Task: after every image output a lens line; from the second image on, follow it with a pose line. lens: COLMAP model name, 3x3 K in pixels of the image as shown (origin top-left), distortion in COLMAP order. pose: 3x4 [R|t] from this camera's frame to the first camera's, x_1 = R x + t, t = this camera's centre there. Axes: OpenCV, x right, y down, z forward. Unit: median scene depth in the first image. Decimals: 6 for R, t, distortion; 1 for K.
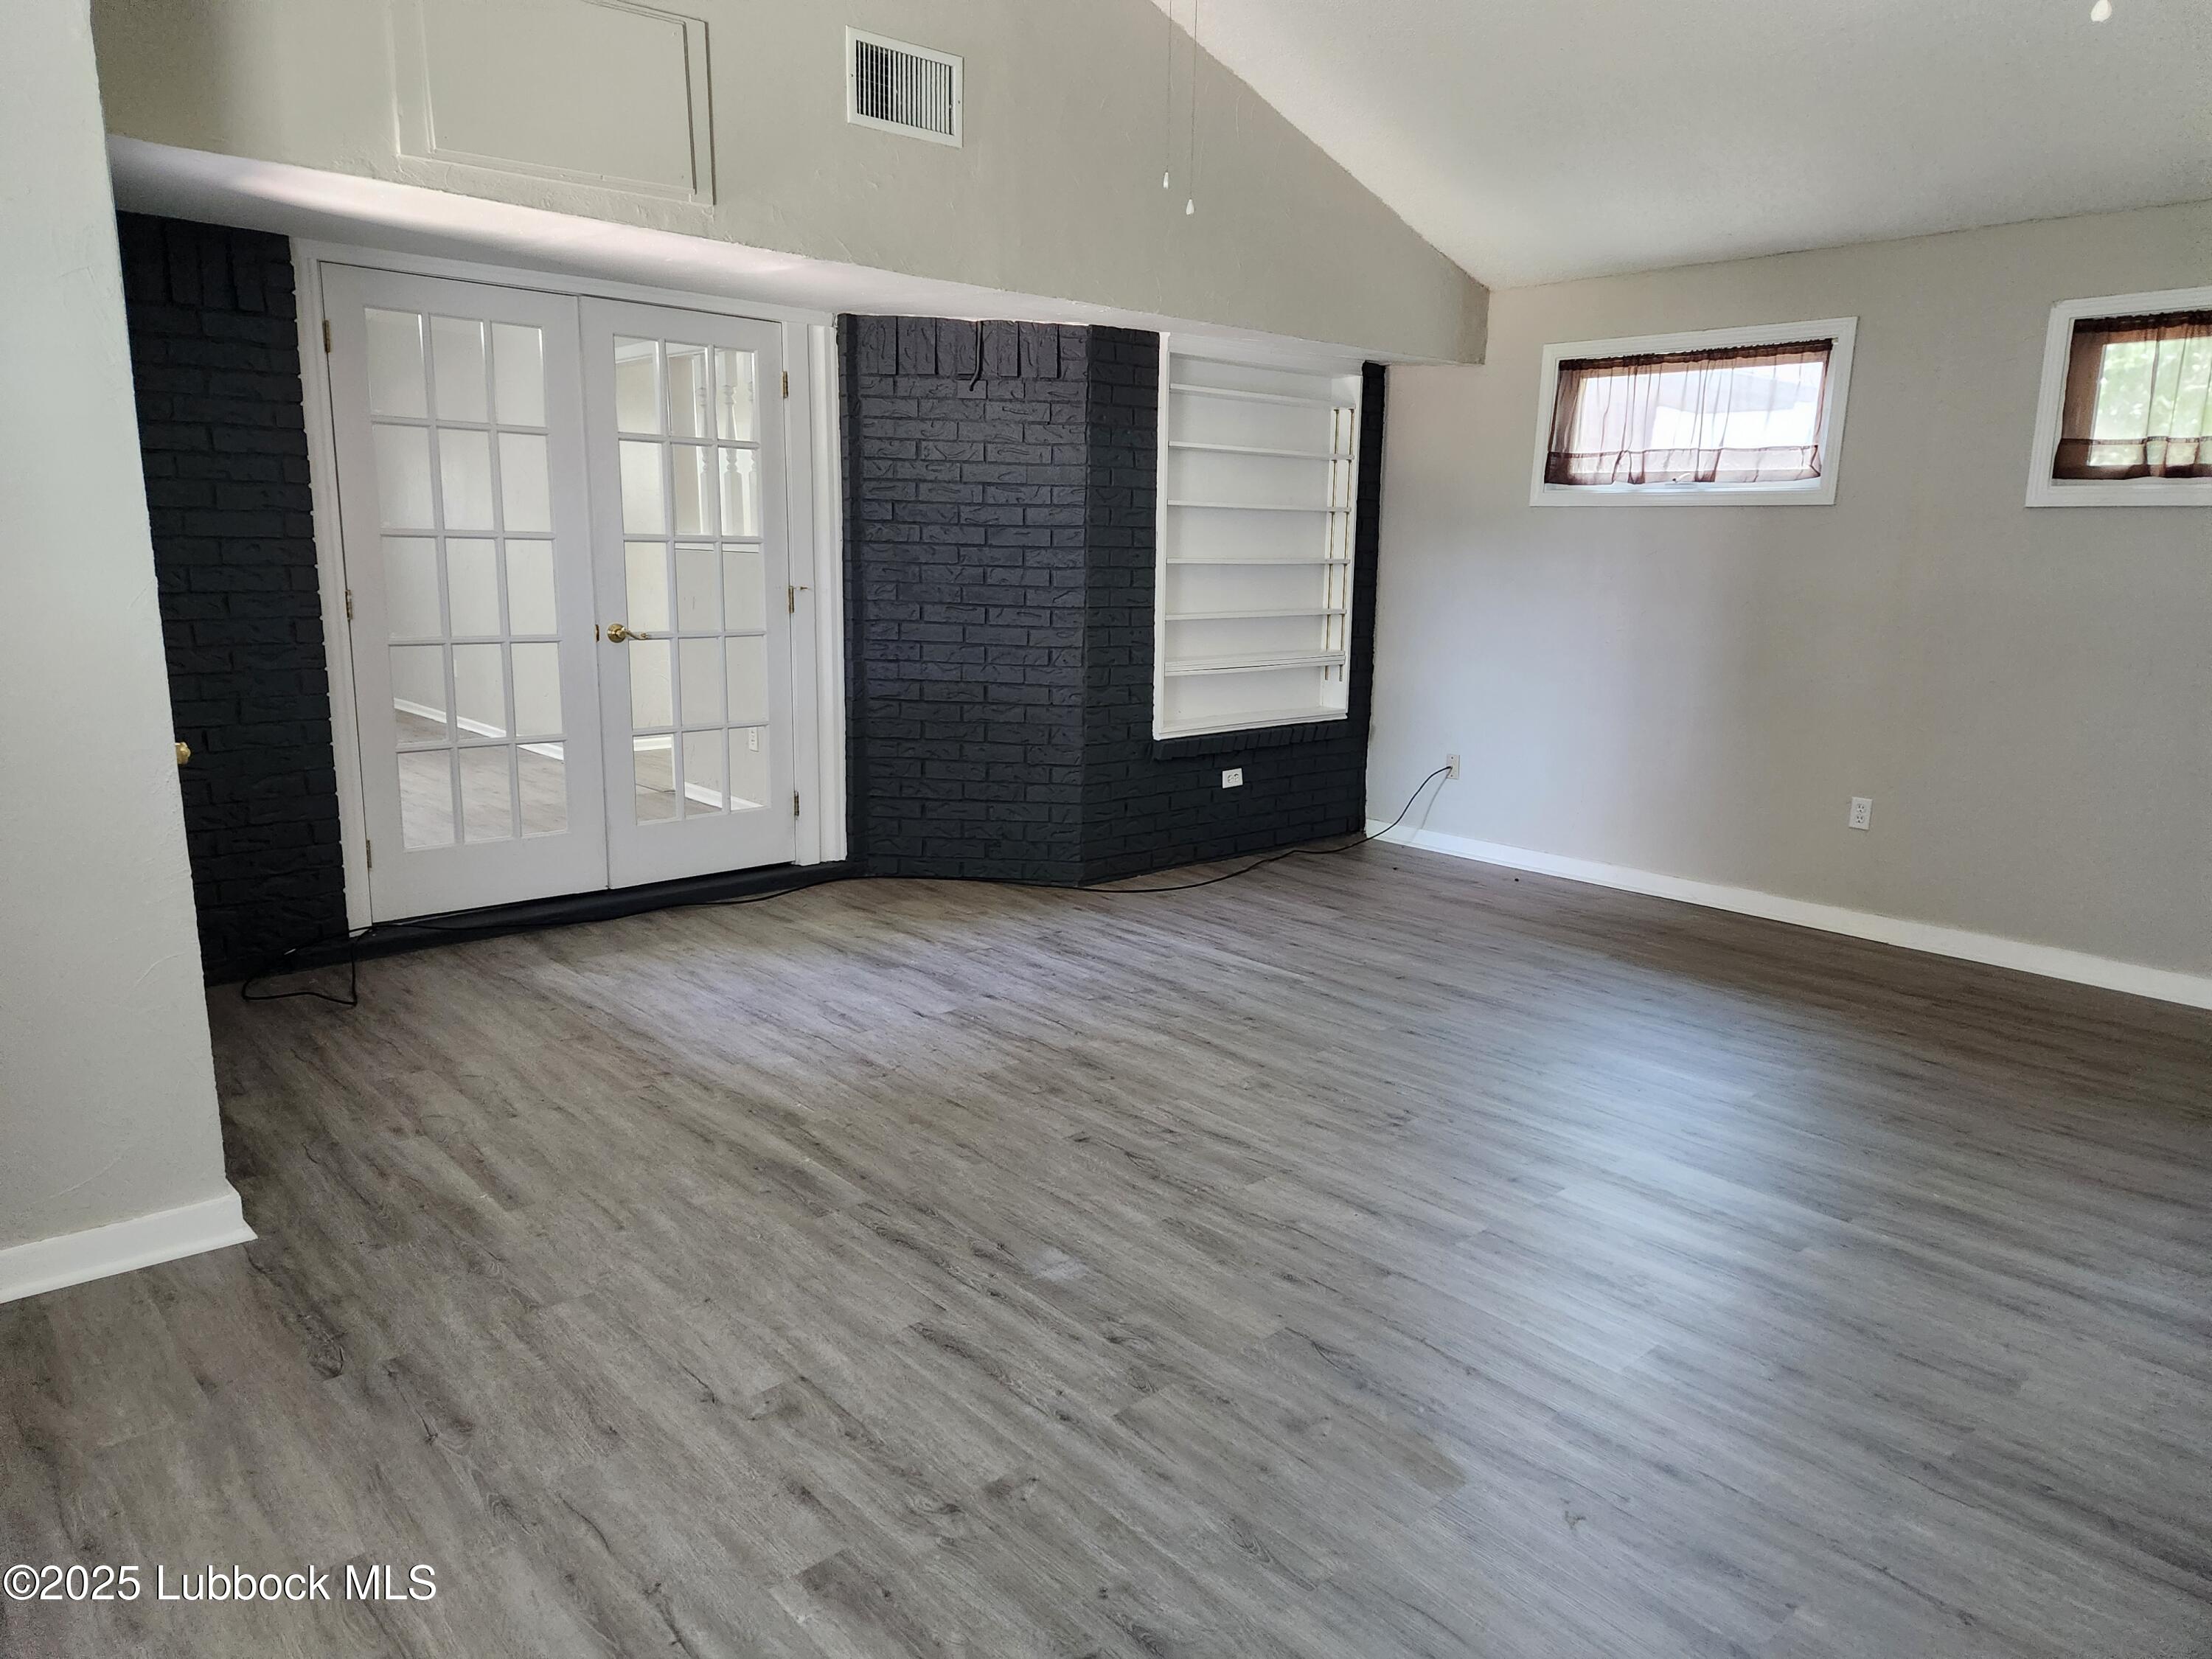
lens RADIAL K [[1489.2, 0, 1106.5], [0, 1489.2, 835.8], [0, 0, 1]] dist [0.072020, -0.049872]
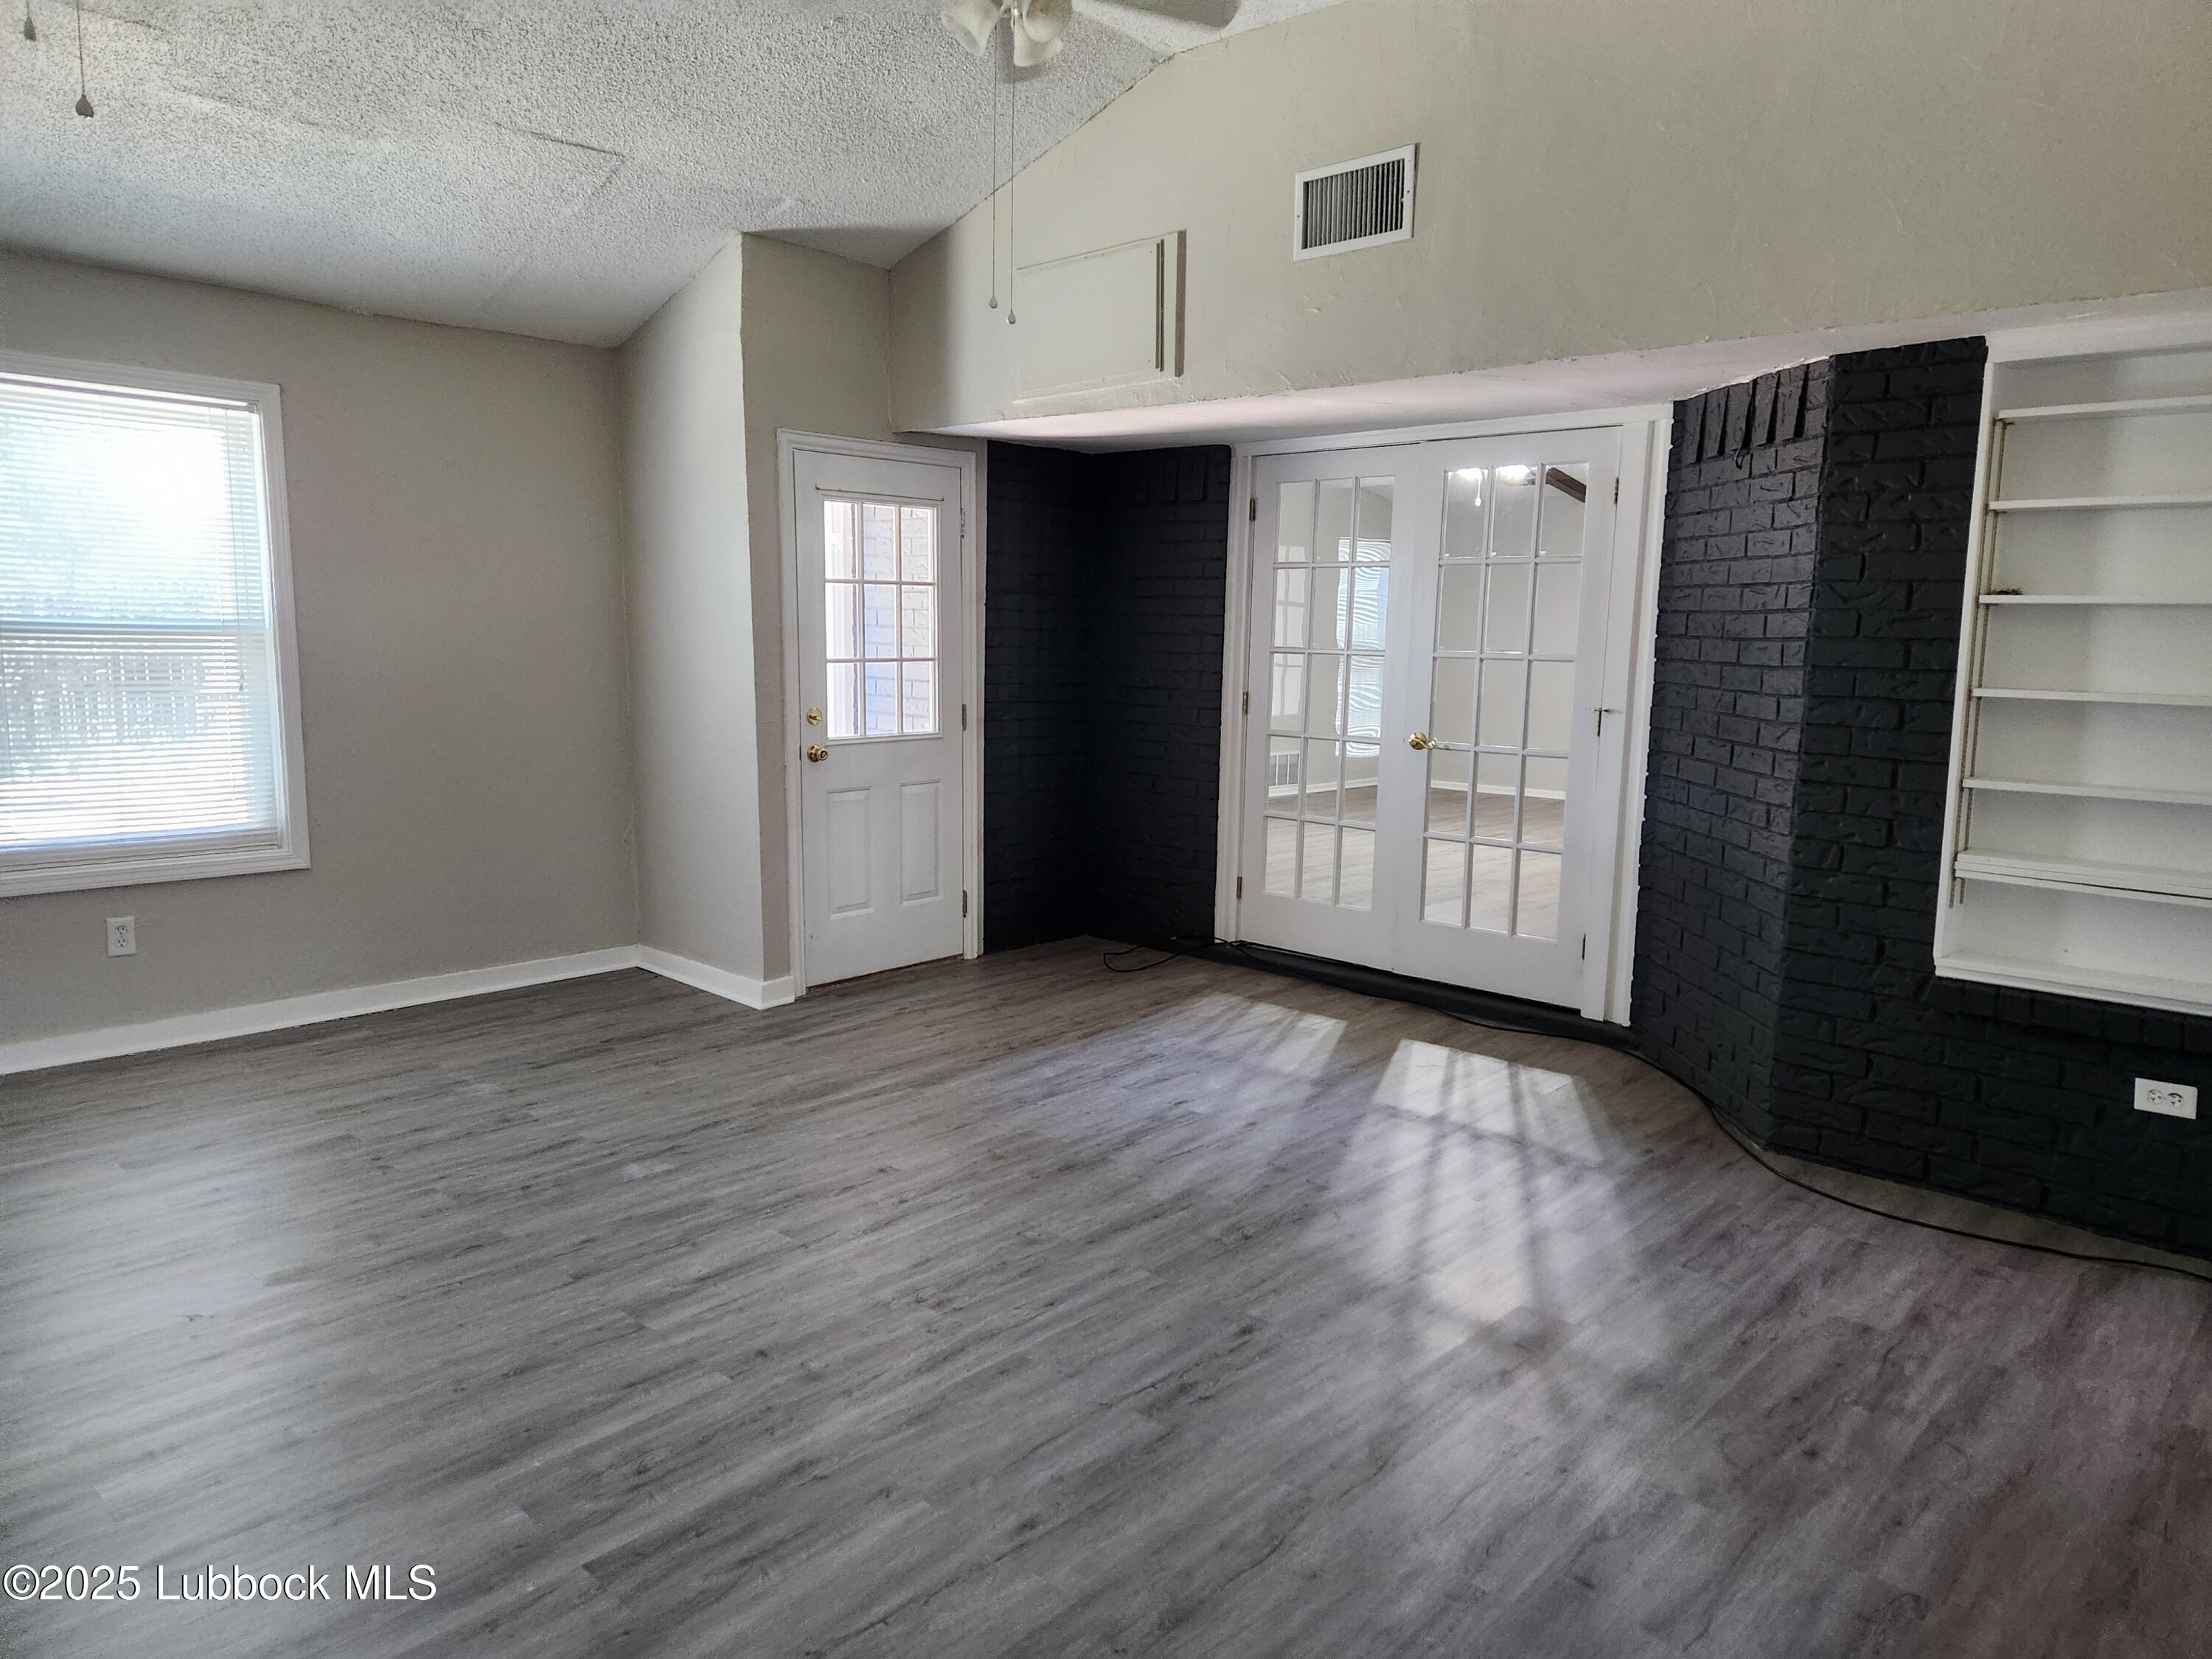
lens RADIAL K [[1489.2, 0, 1102.8], [0, 1489.2, 822.6], [0, 0, 1]] dist [0.072020, -0.049872]
pose [[0.070830, 0.111795, -0.991204, 0.901444], [-0.215723, 0.971900, 0.094203, -0.158680], [0.973882, 0.207153, 0.092956, 0.843530]]
